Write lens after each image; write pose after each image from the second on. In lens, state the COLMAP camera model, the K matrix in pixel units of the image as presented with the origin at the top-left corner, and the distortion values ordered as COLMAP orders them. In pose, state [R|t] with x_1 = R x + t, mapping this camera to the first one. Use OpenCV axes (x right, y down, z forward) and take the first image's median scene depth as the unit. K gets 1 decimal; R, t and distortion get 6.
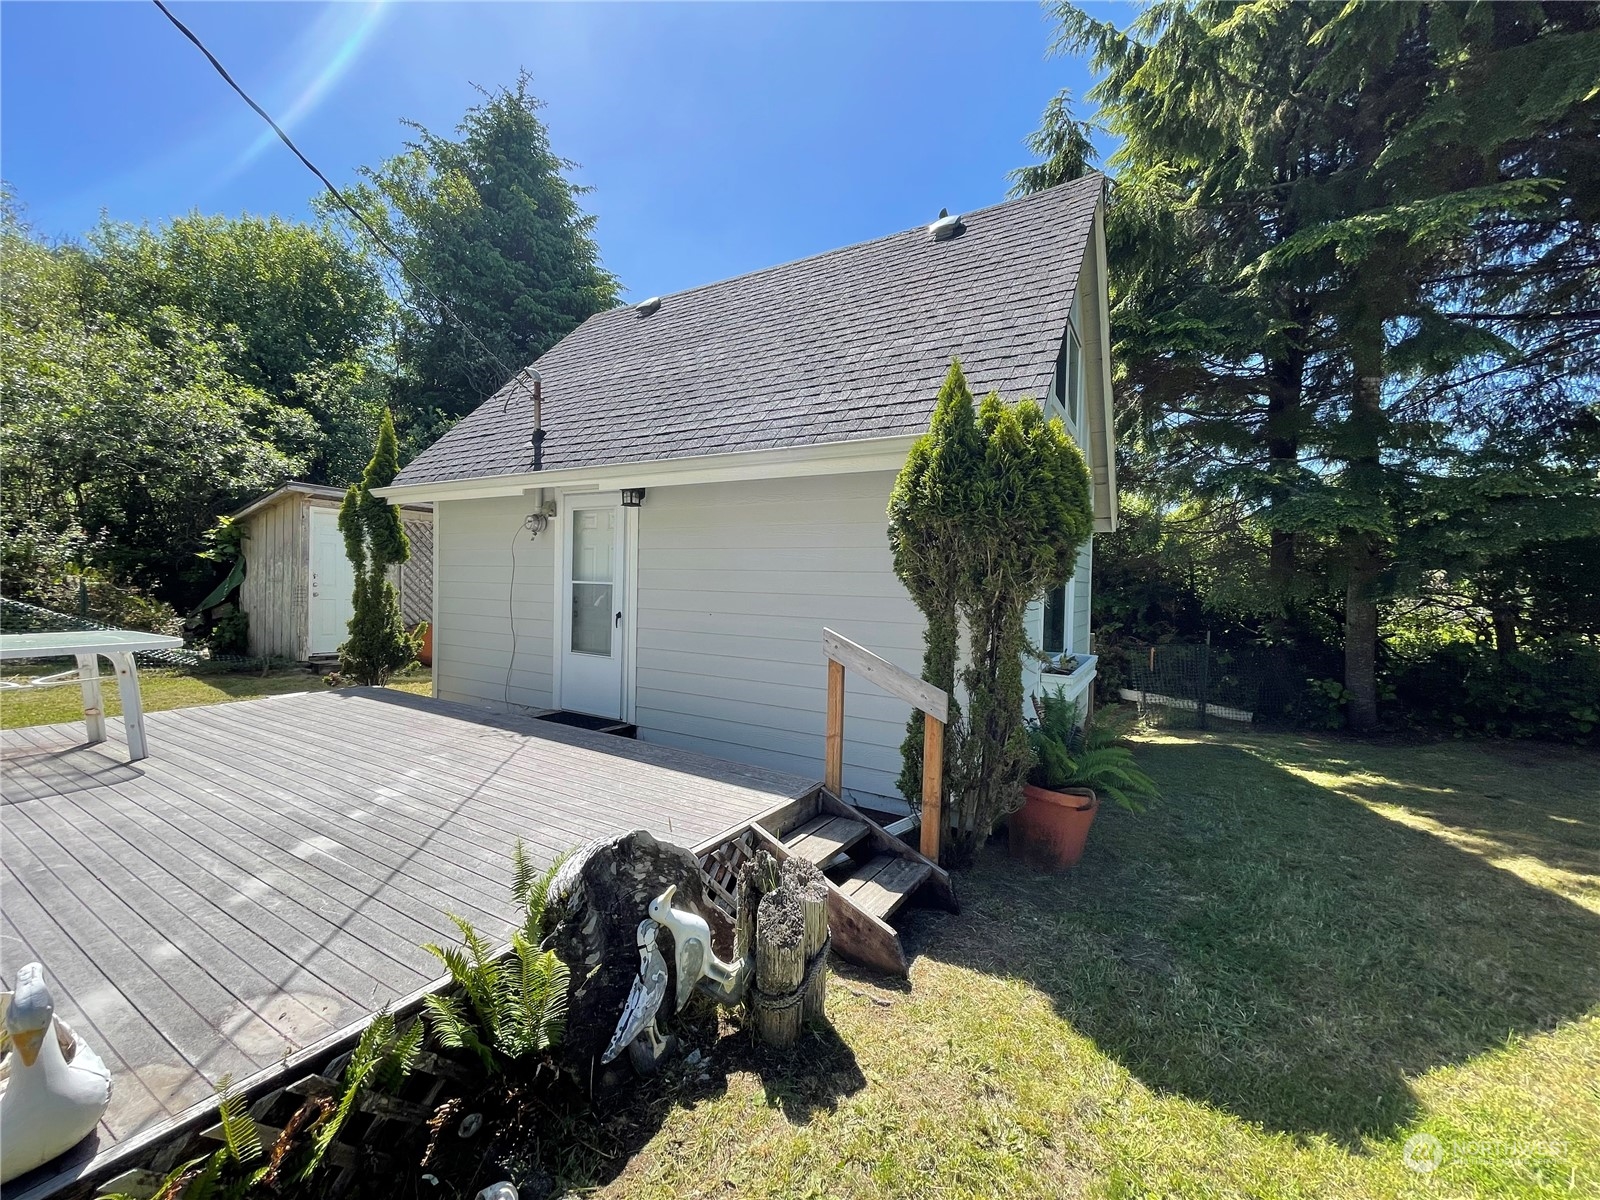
lens RADIAL K [[644.2, 0, 797.1], [0, 644.2, 600.3], [0, 0, 1]] dist [-0.001511, 0.000021]
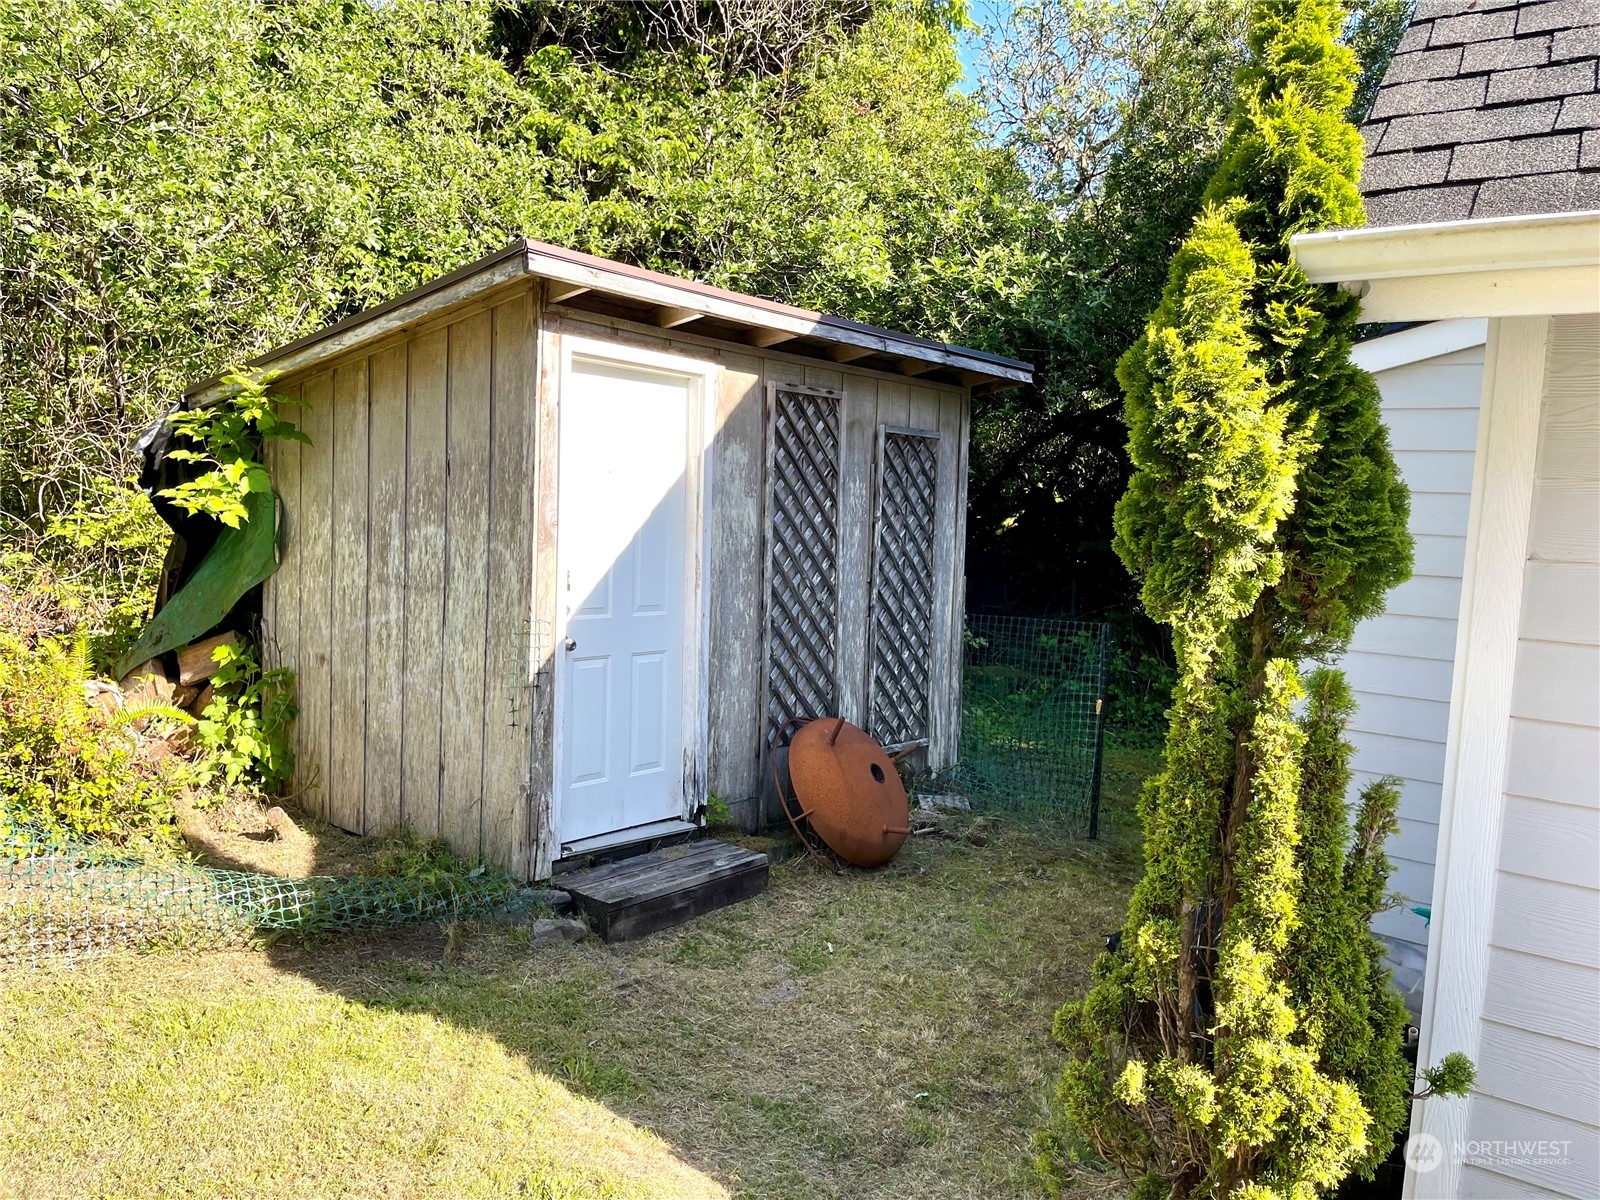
lens RADIAL K [[1203.5, 0, 815.0], [0, 1203.5, 600.4], [0, 0, 1]] dist [0.056356, -0.079812]
pose [[0.992036, 0.031270, -0.122011, -0.769327], [-0.023161, 0.997462, 0.067325, -0.091148], [0.123807, -0.063963, 0.990243, 0.645566]]
